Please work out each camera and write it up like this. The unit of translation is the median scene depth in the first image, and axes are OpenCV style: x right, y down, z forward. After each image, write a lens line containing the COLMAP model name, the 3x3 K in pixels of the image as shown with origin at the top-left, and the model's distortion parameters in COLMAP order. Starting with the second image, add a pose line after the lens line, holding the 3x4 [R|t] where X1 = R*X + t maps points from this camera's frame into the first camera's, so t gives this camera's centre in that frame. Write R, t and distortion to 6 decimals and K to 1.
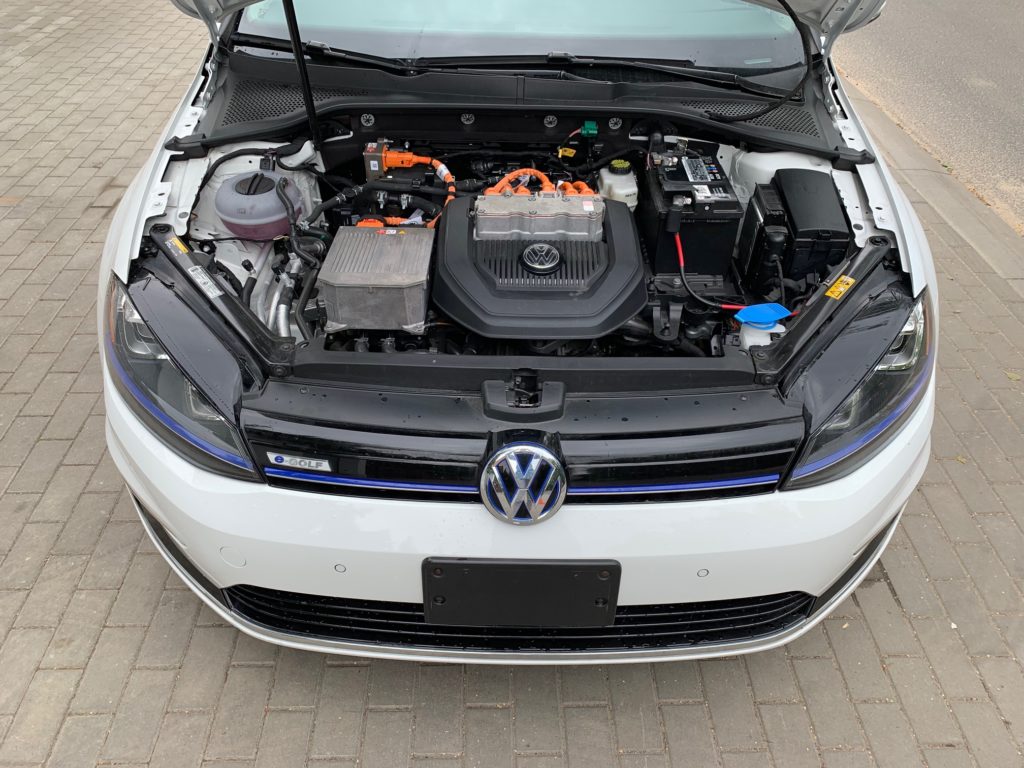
lens RADIAL K [[764.1, 0, 511.1], [0, 764.1, 386.5], [0, 0, 1]] dist [0.004102, 0.001893]
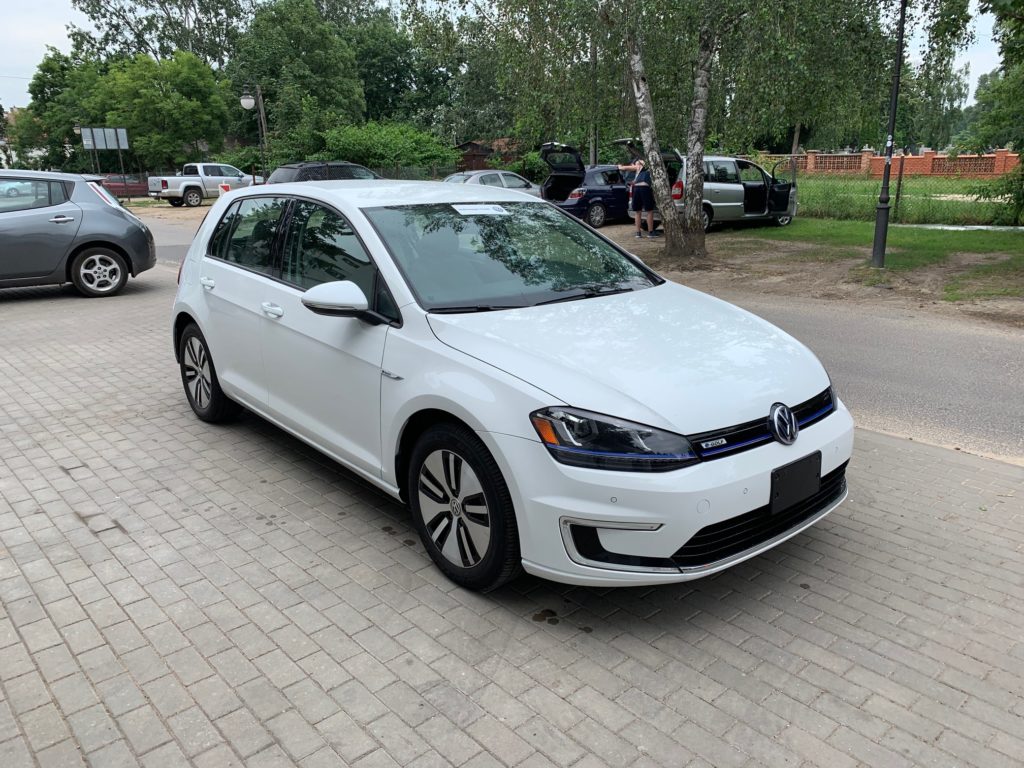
lens RADIAL K [[767.8, 0, 508.8], [0, 767.8, 382.3], [0, 0, 1]] dist [0.002110, 0.005178]
pose [[0.764431, -0.191782, 0.615520, -1.489737], [0.427038, 0.865879, -0.260562, 0.198522], [-0.482995, 0.462032, 0.743803, -0.265171]]
